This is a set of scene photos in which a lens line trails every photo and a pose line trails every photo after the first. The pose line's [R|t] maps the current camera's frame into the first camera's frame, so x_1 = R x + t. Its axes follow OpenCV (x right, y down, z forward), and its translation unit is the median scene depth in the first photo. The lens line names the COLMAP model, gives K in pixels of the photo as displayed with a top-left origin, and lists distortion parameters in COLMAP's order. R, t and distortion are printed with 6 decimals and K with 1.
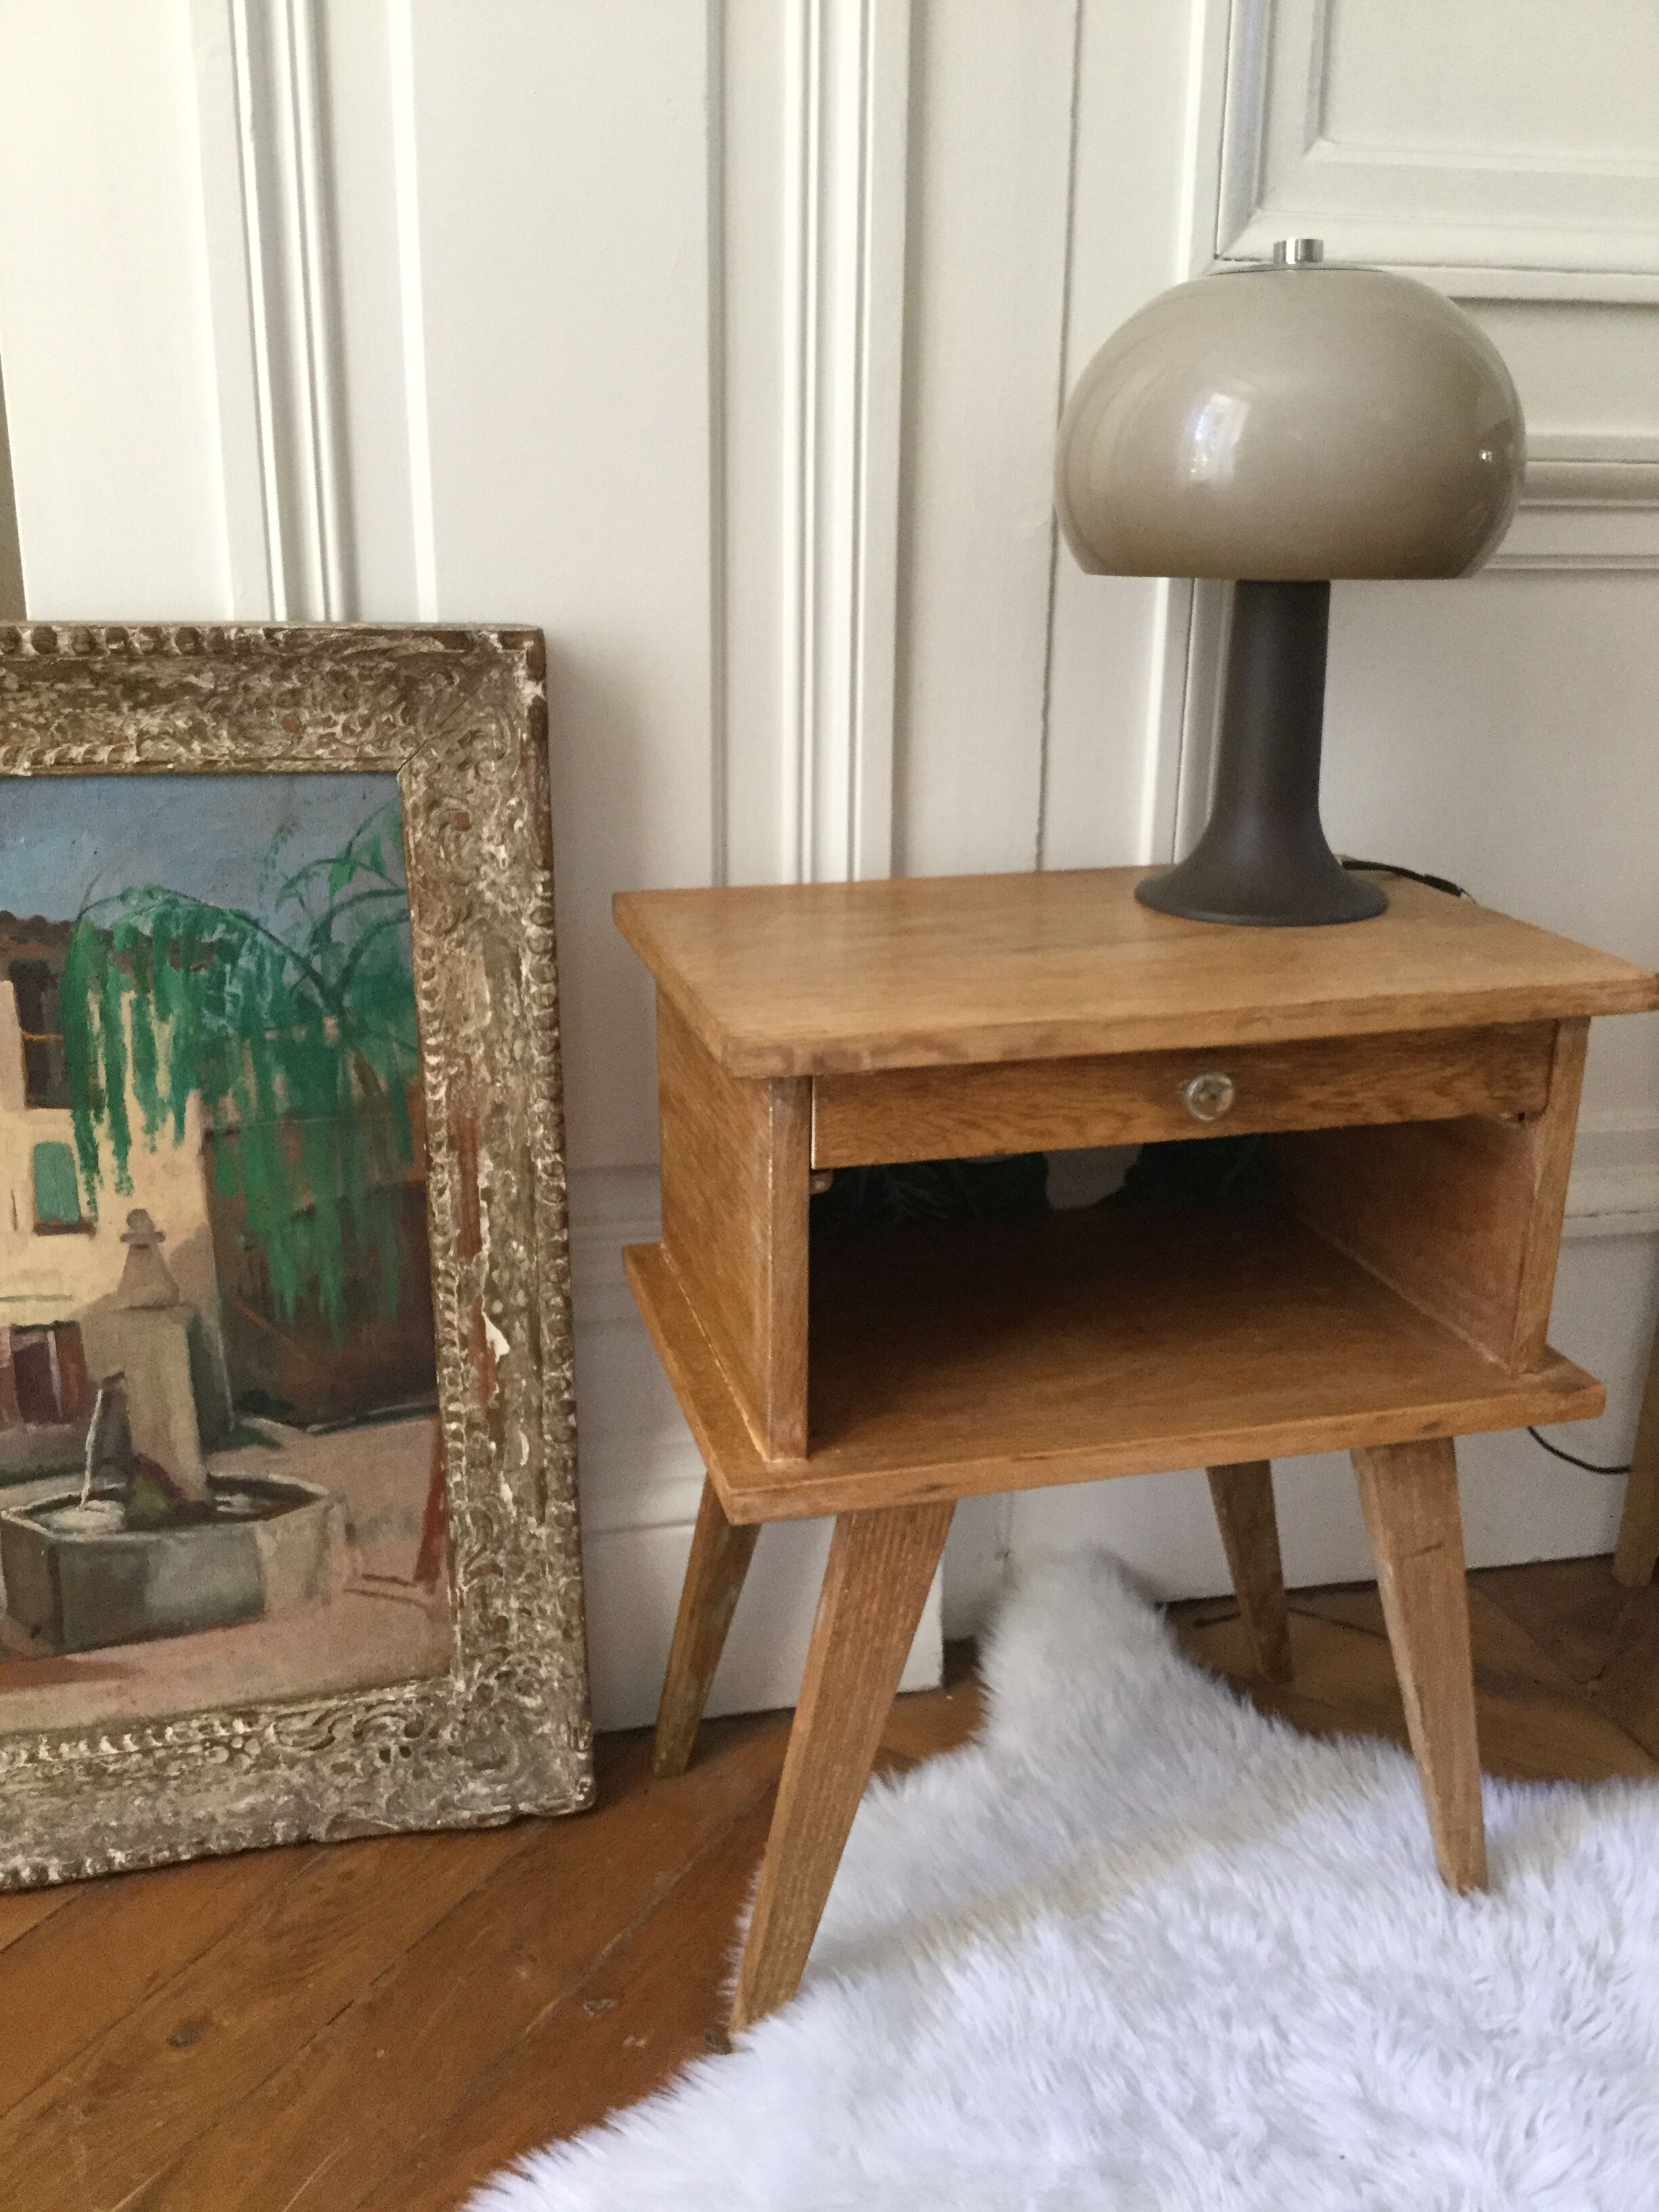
lens RADIAL K [[2006.0, 0, 826.2], [0, 2006.0, 1104.0], [0, 0, 1]] dist [0.121915, -0.233846]
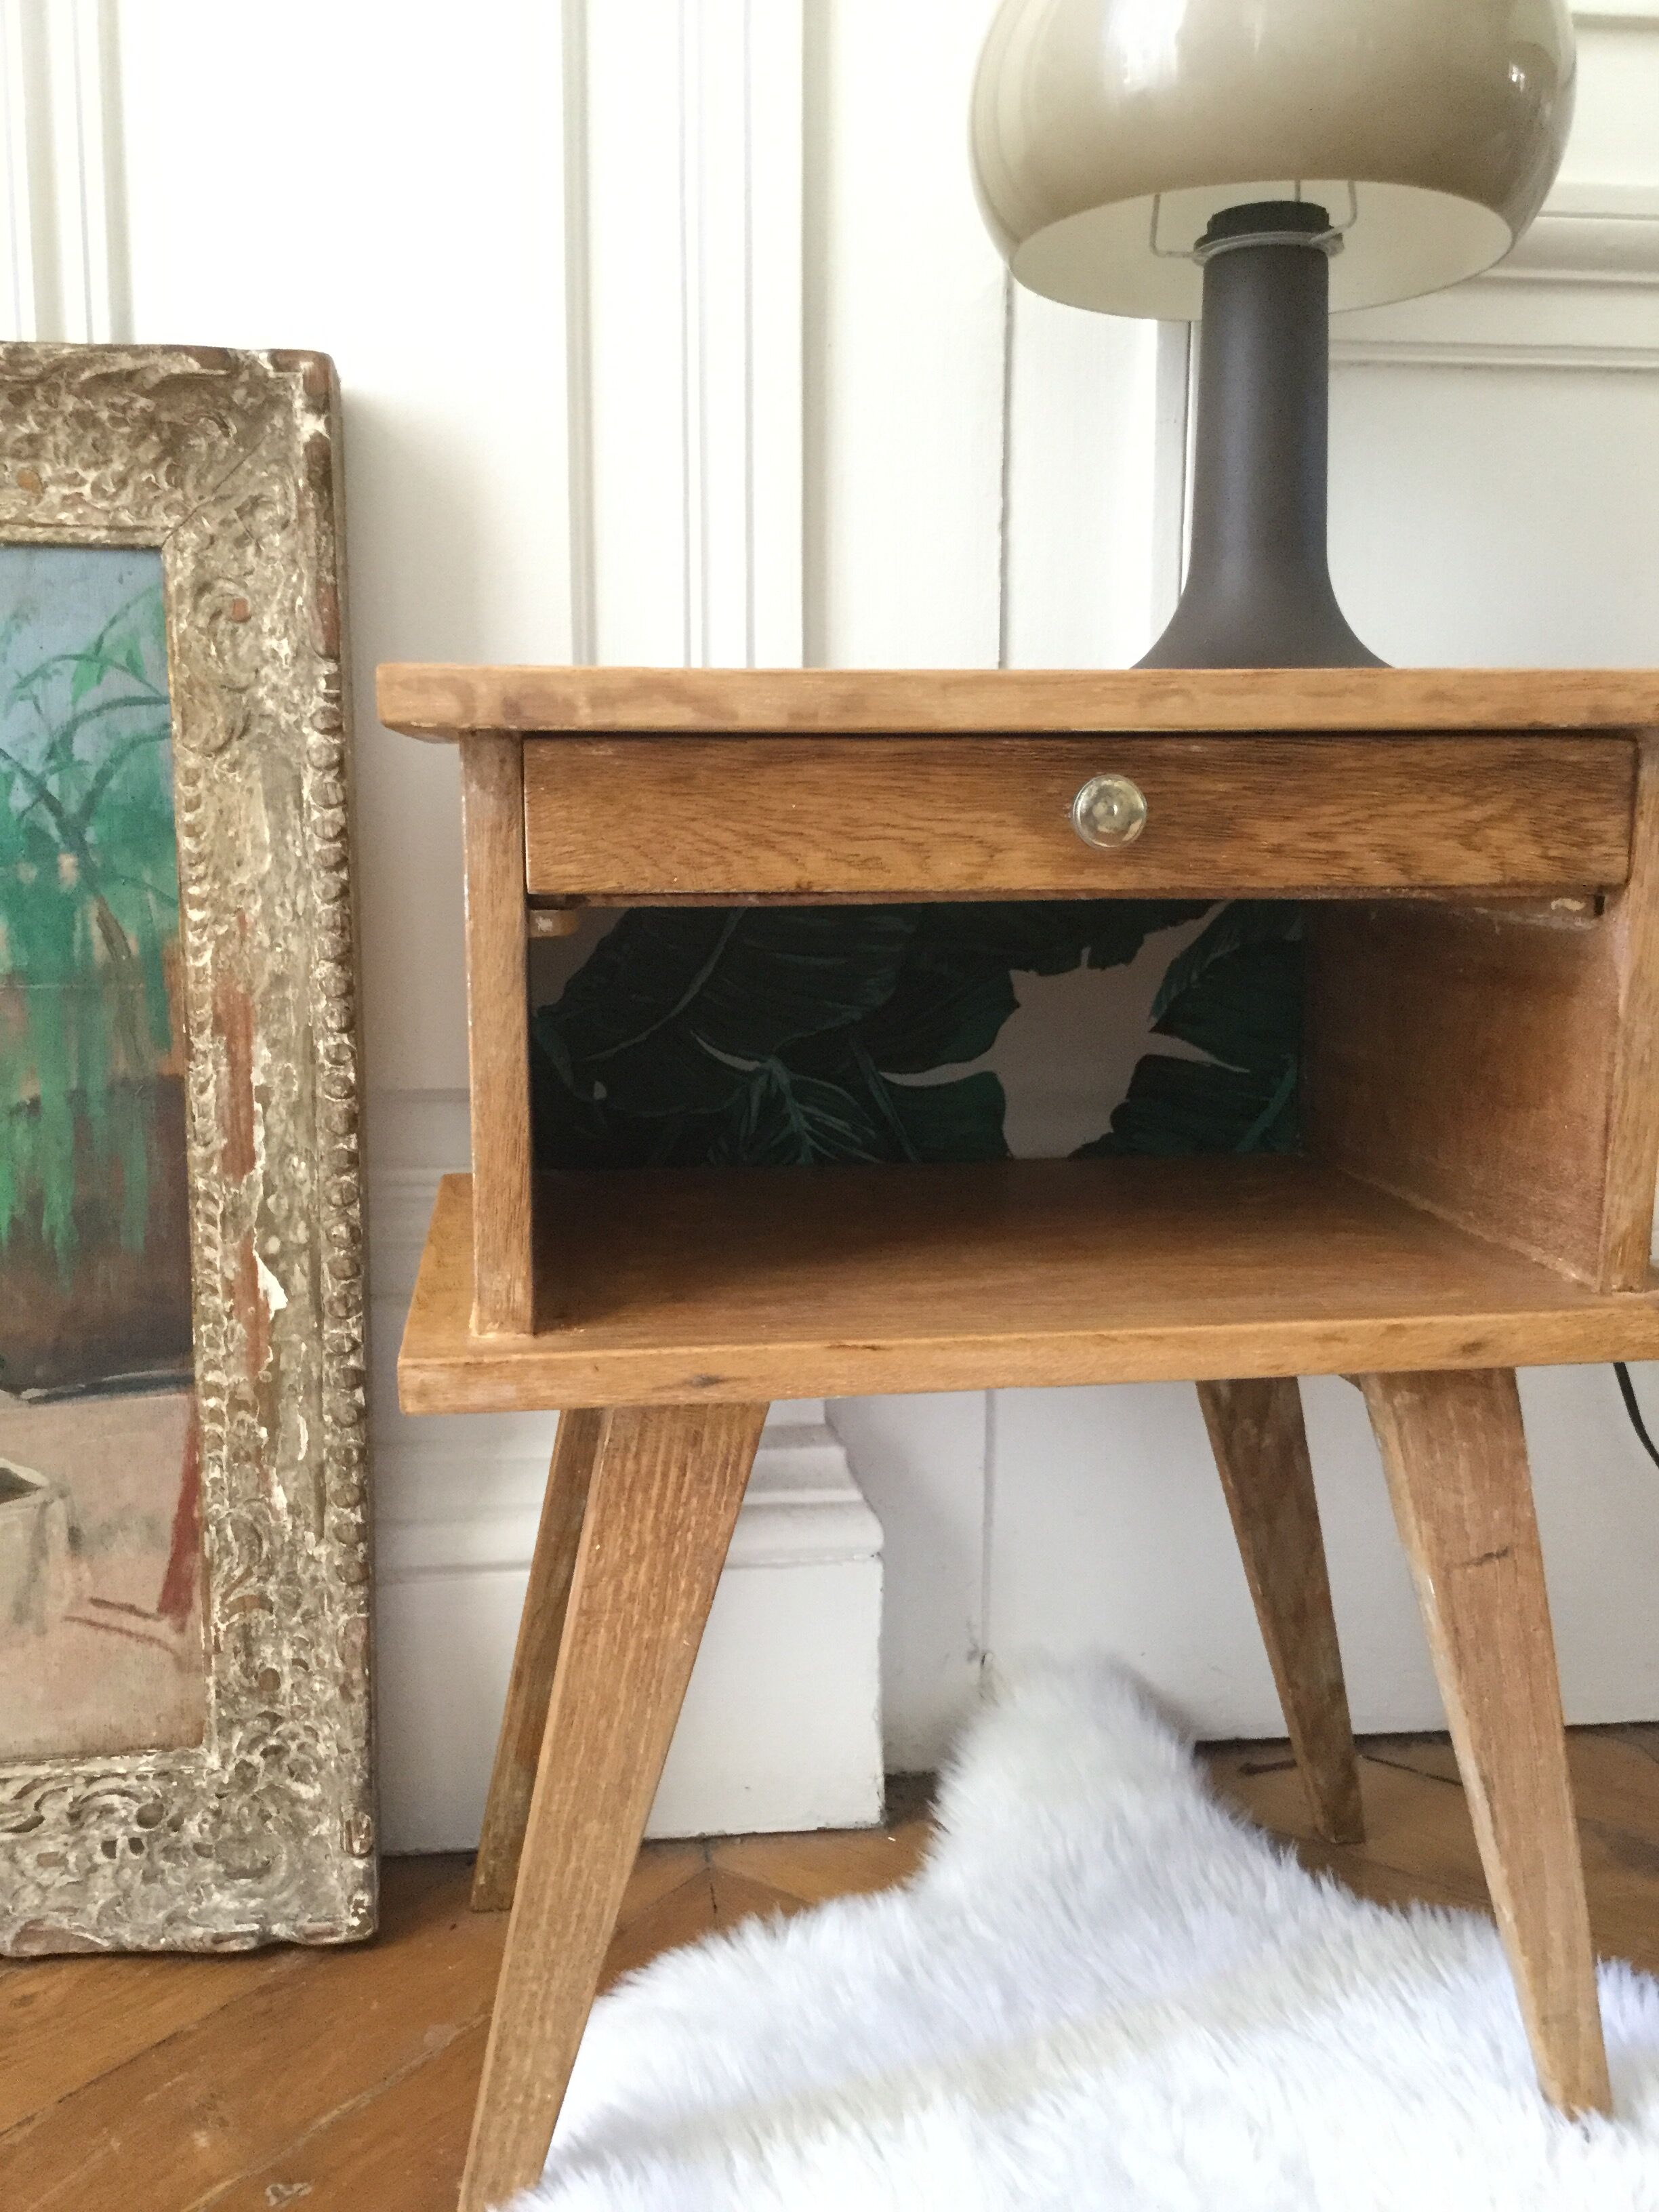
lens RADIAL K [[2004.2, 0, 827.3], [0, 2004.2, 1113.0], [0, 0, 1]] dist [0.132651, -0.302642]
pose [[0.993230, 0.009703, -0.115760, 0.140754], [-0.027470, 0.987861, -0.152890, 0.166944], [0.112872, 0.155034, 0.981440, 0.258170]]
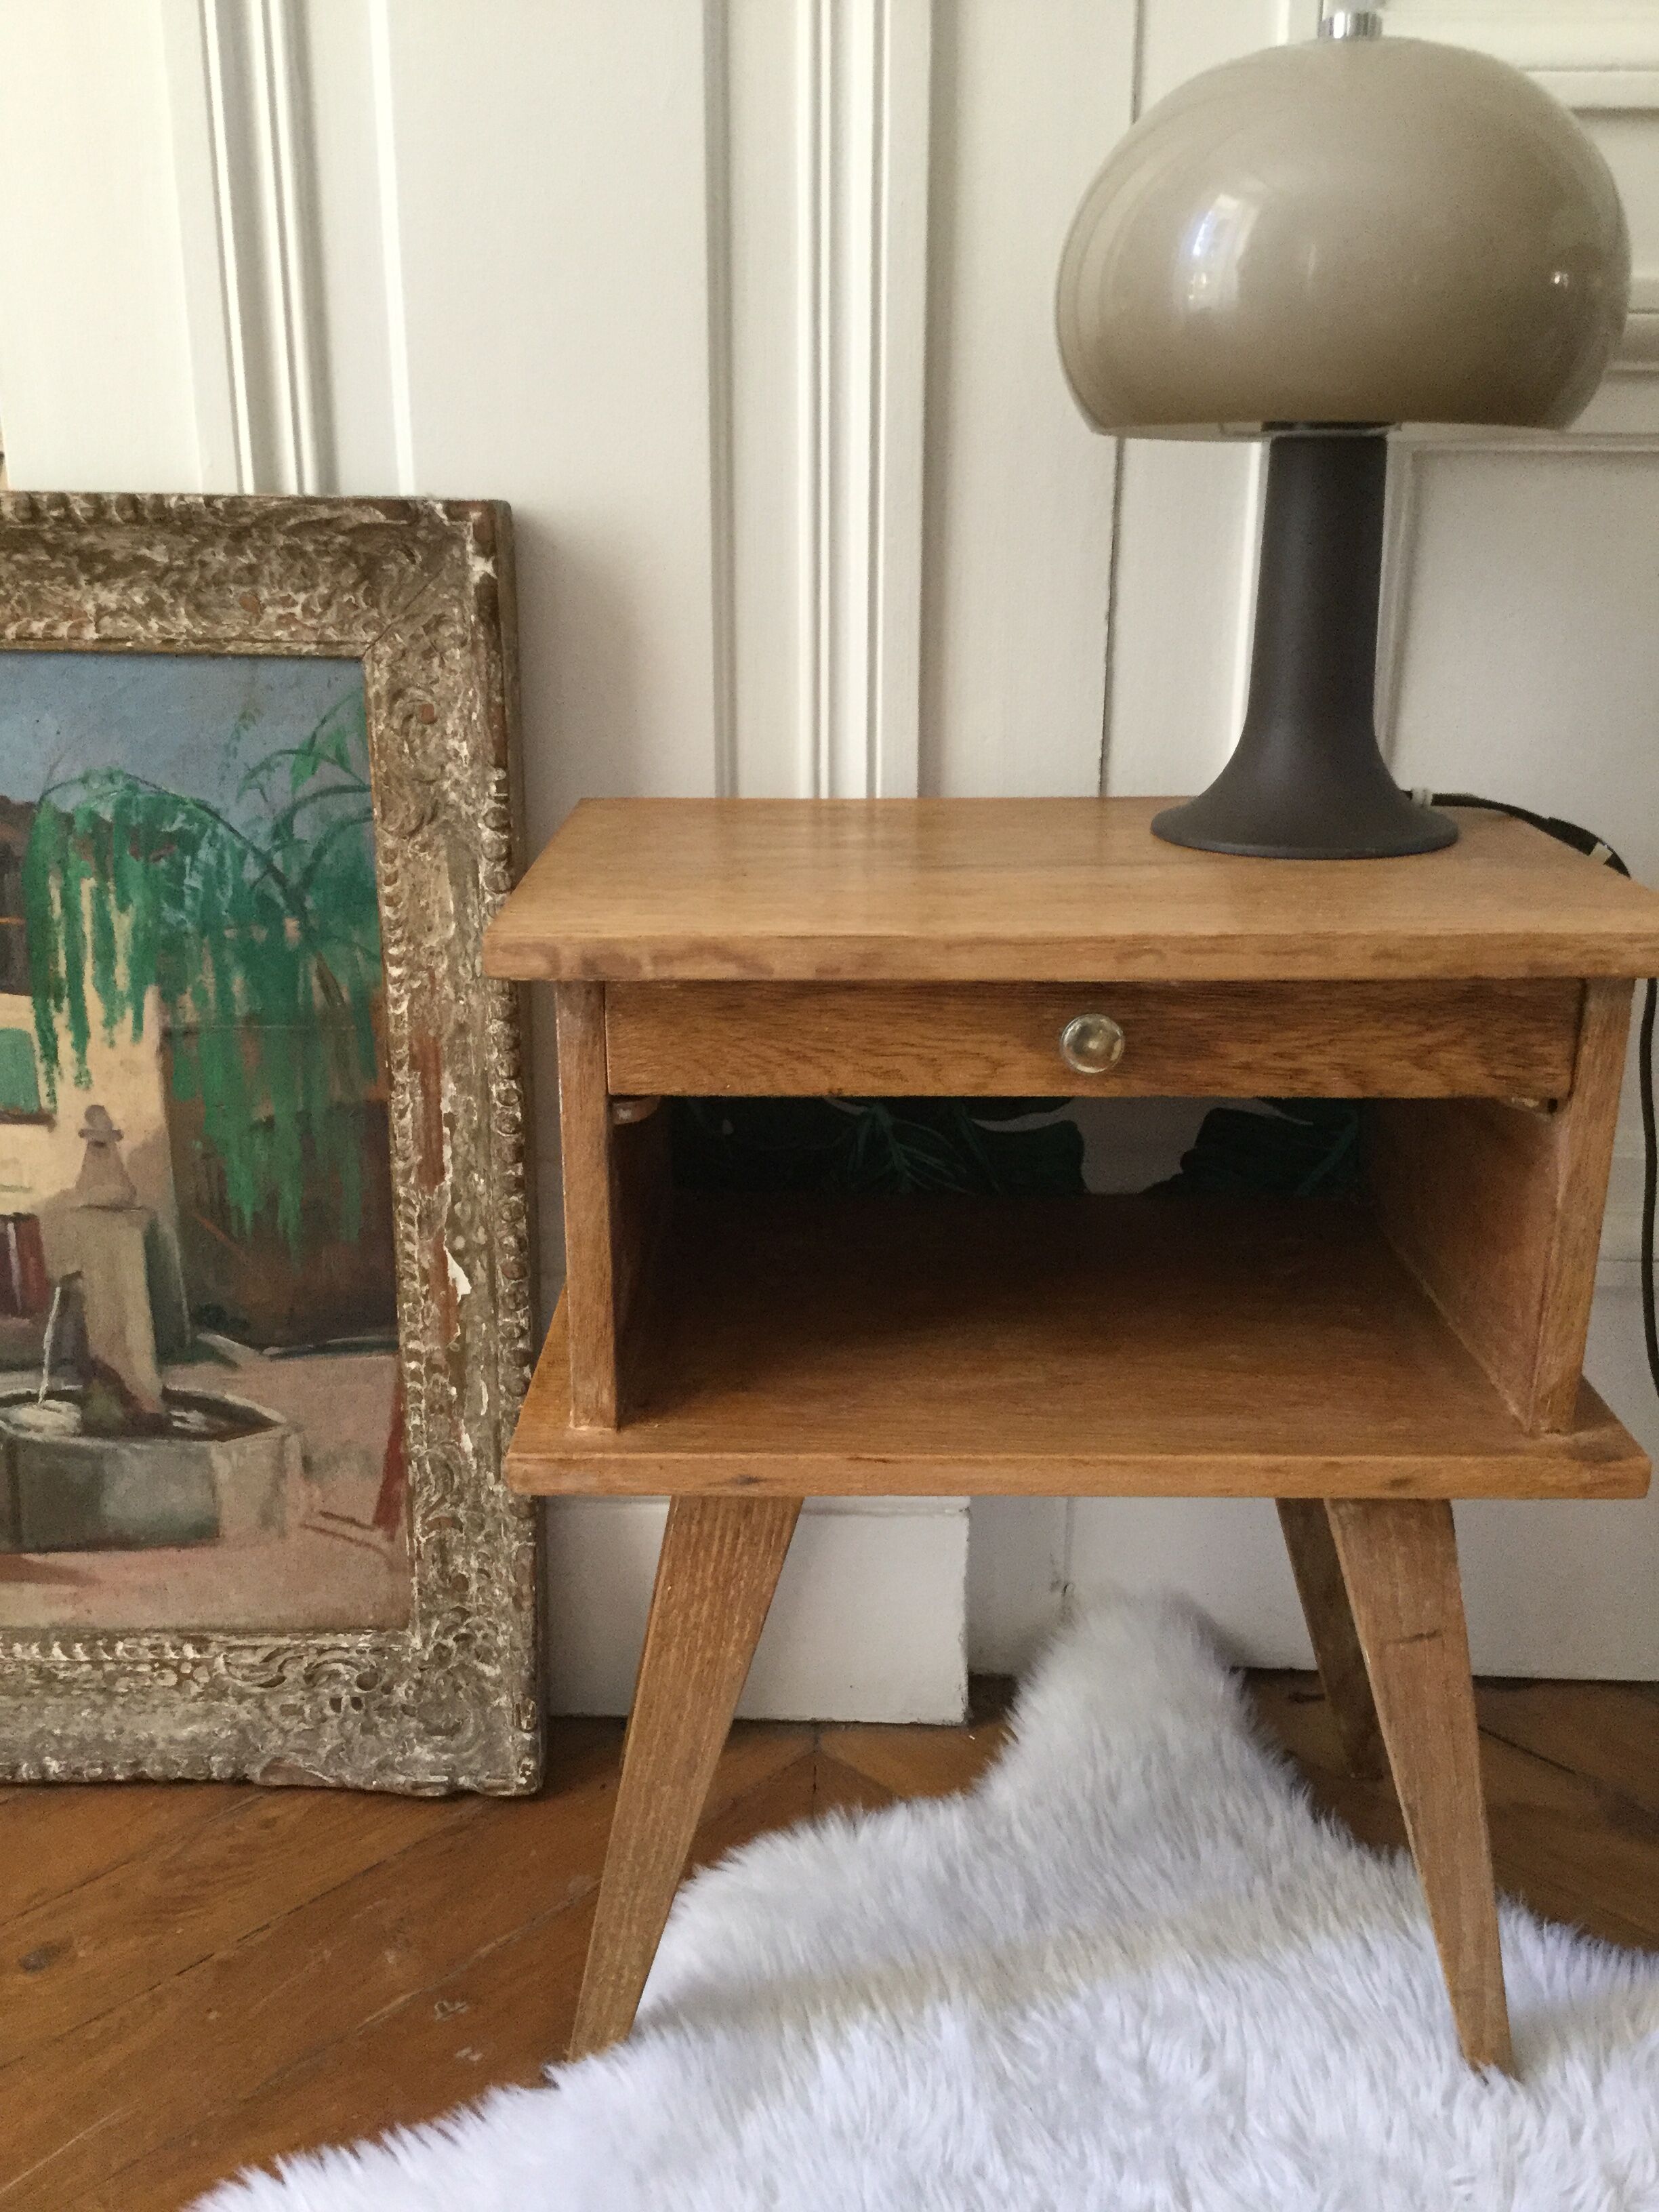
lens RADIAL K [[2000.0, 0, 829.5], [0, 2000.0, 1106.0], [0, 0, 1]] dist [0.125097, -0.224312]
pose [[0.964203, 0.073176, -0.254868, 0.238948], [-0.073821, 0.997247, 0.007047, 0.018871], [0.254682, 0.012019, 0.966950, 0.146433]]
